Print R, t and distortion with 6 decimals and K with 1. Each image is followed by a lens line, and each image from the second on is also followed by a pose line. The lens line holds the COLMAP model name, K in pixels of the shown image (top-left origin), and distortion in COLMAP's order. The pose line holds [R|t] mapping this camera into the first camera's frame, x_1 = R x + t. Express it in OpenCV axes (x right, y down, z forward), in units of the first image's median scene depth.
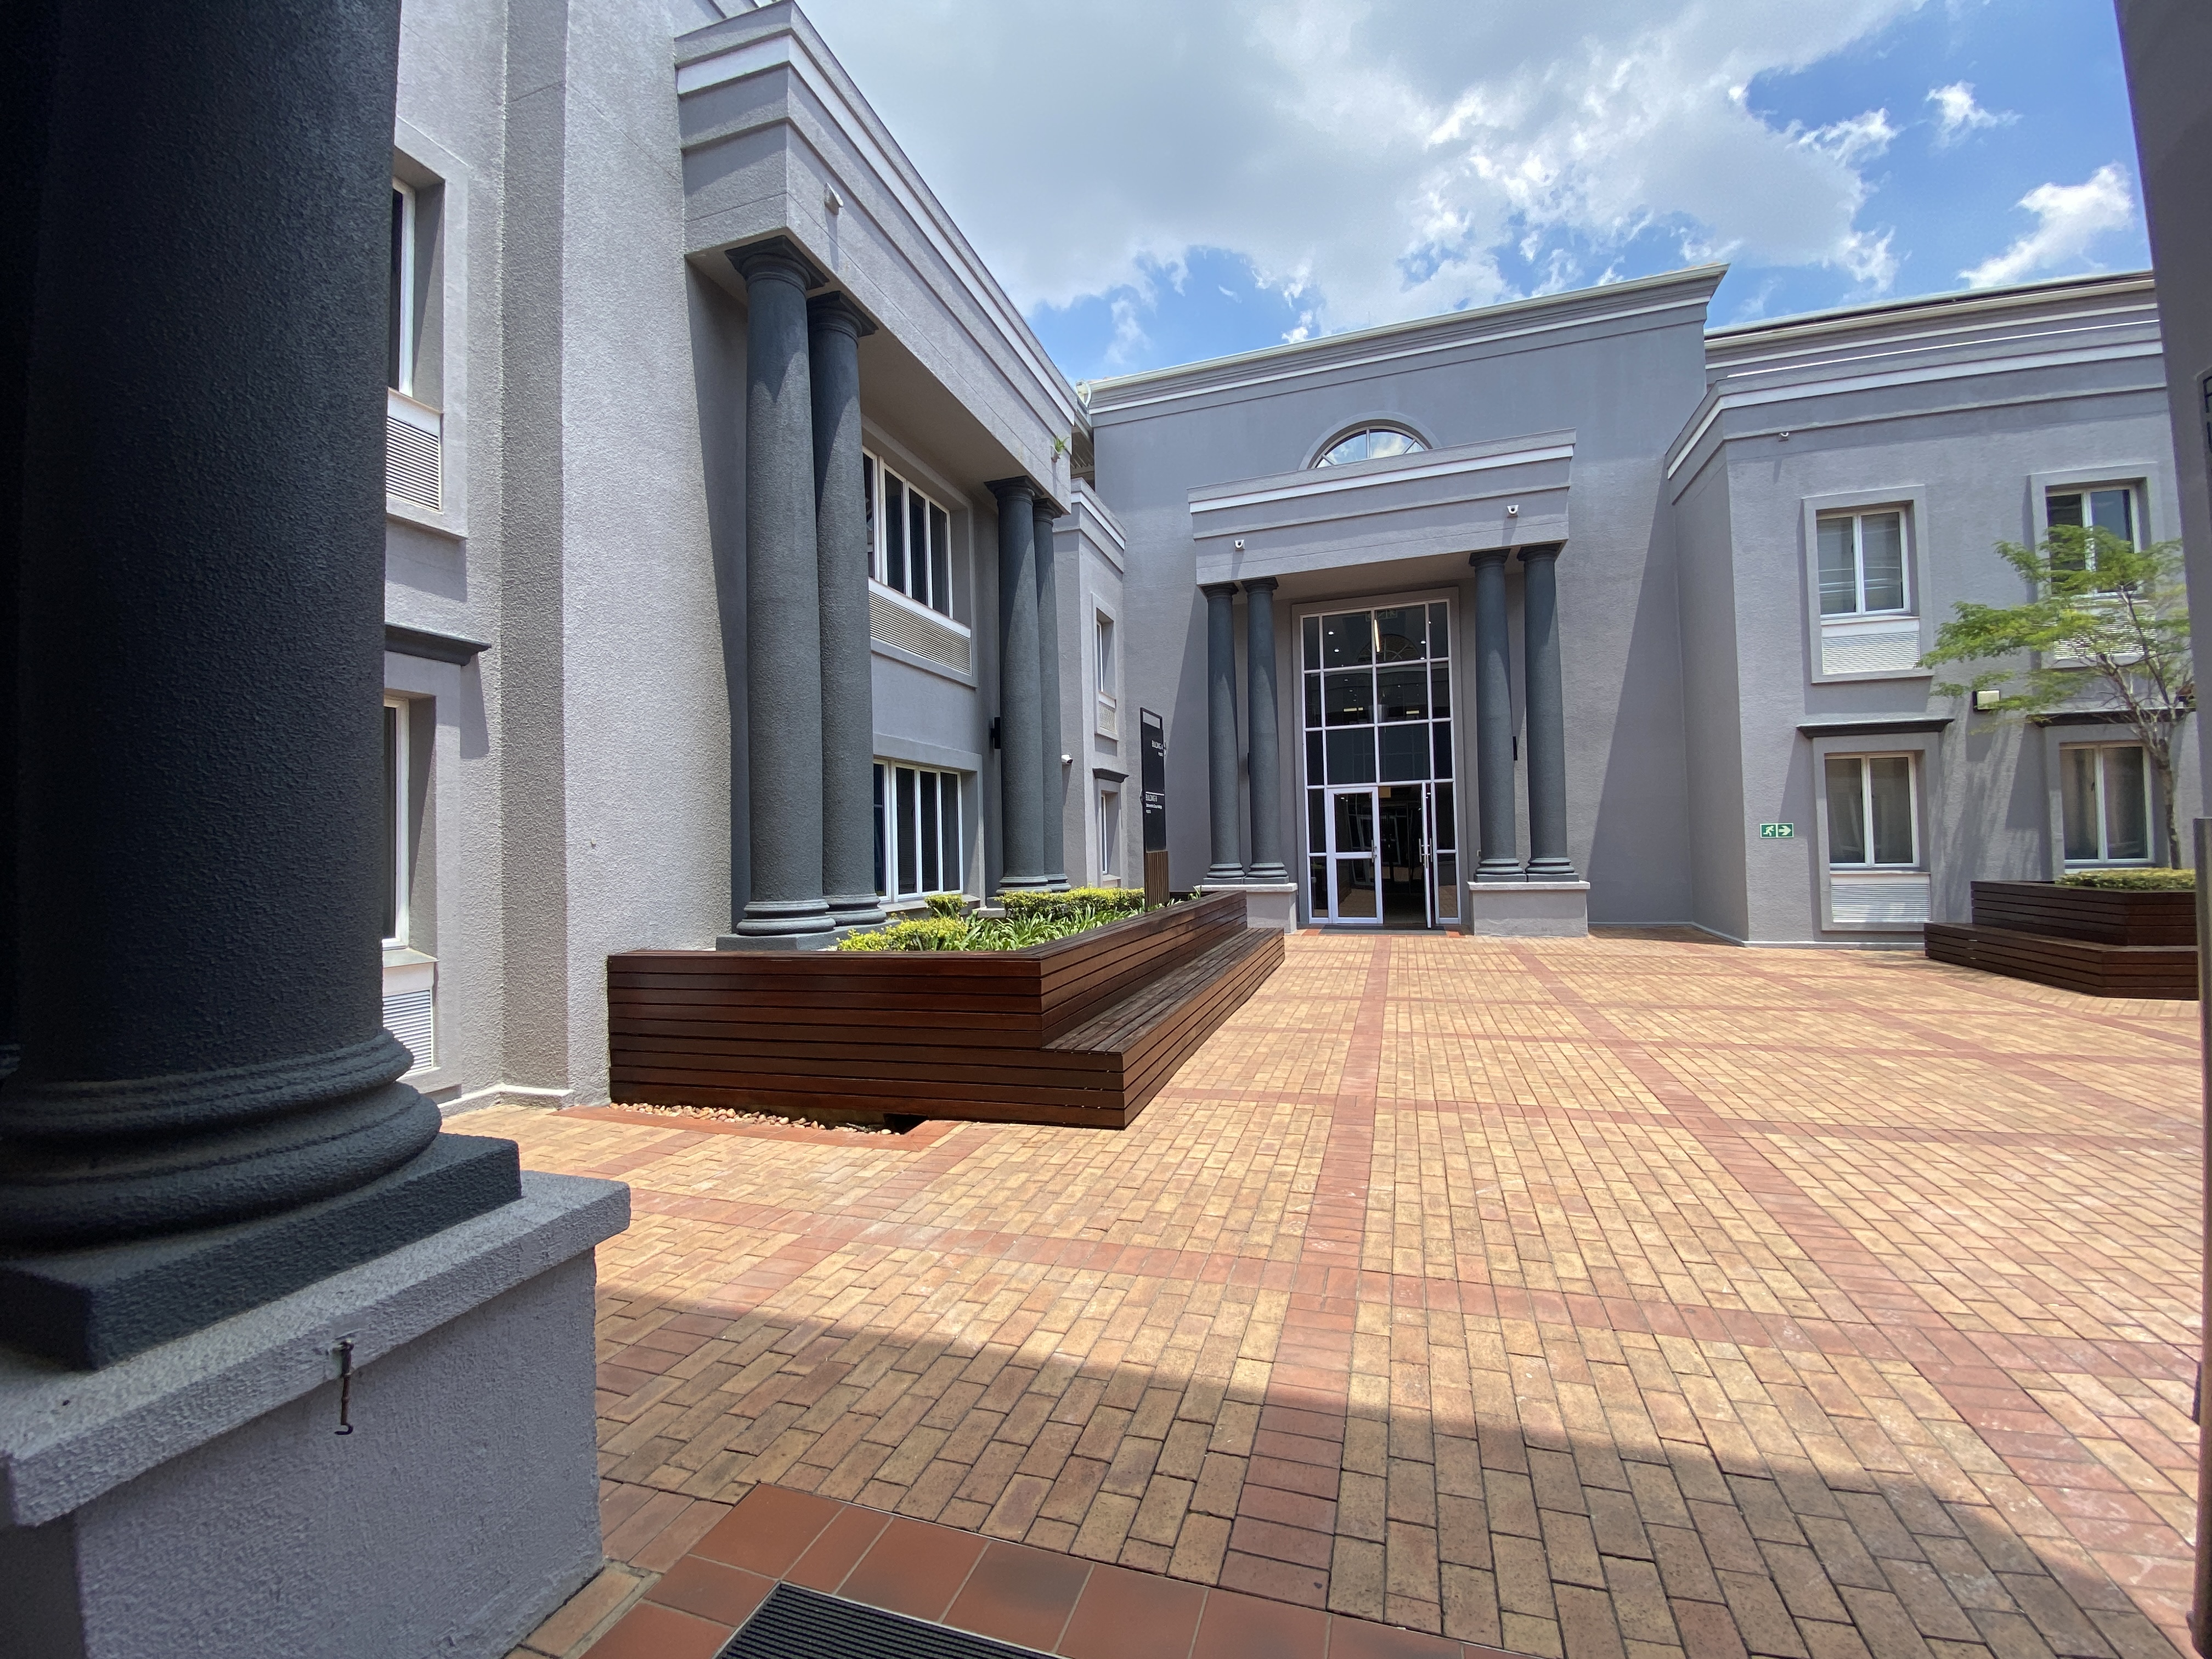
lens RADIAL K [[890.9, 0, 1112.6], [0, 890.9, 830.3], [0, 0, 1]] dist [0.001552, -0.013328]
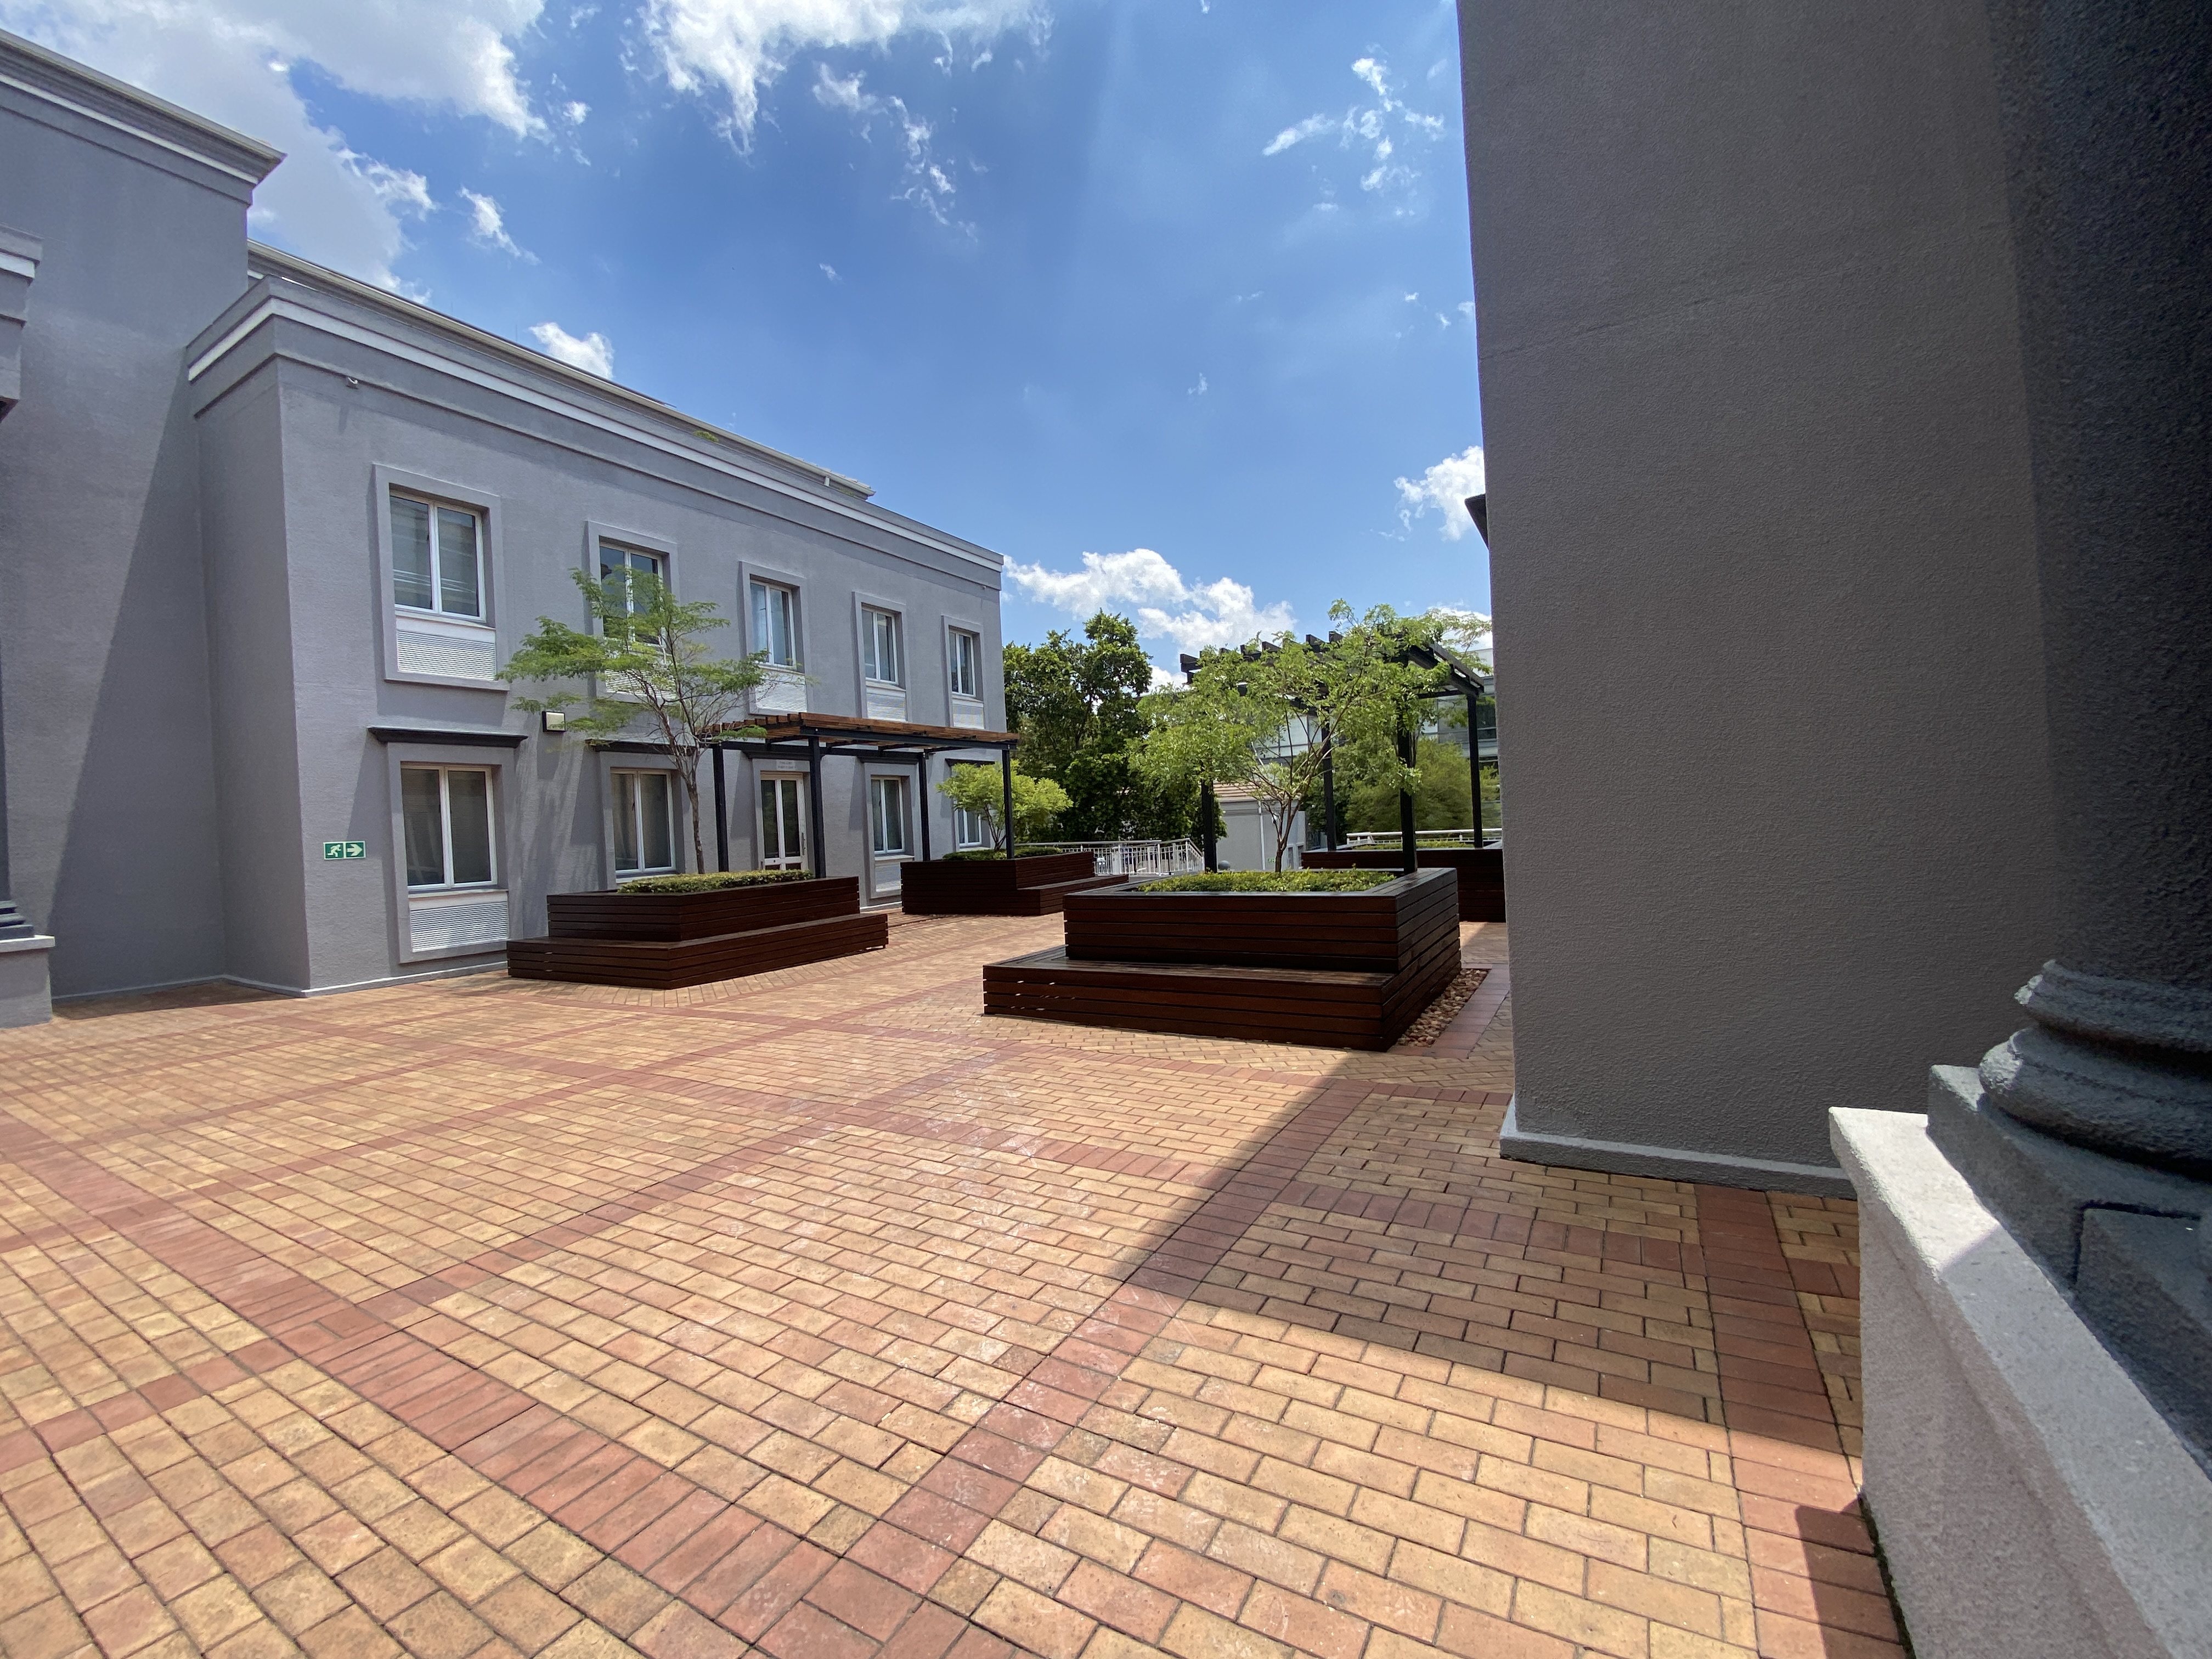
lens RADIAL K [[904.5, 0, 1100.4], [0, 904.5, 825.5], [0, 0, 1]] dist [0.015616, -0.018633]
pose [[0.207535, 0.007157, 0.978201, 0.089879], [0.024151, 0.999631, -0.012438, 0.006412], [-0.977929, 0.026206, 0.207285, 0.179846]]
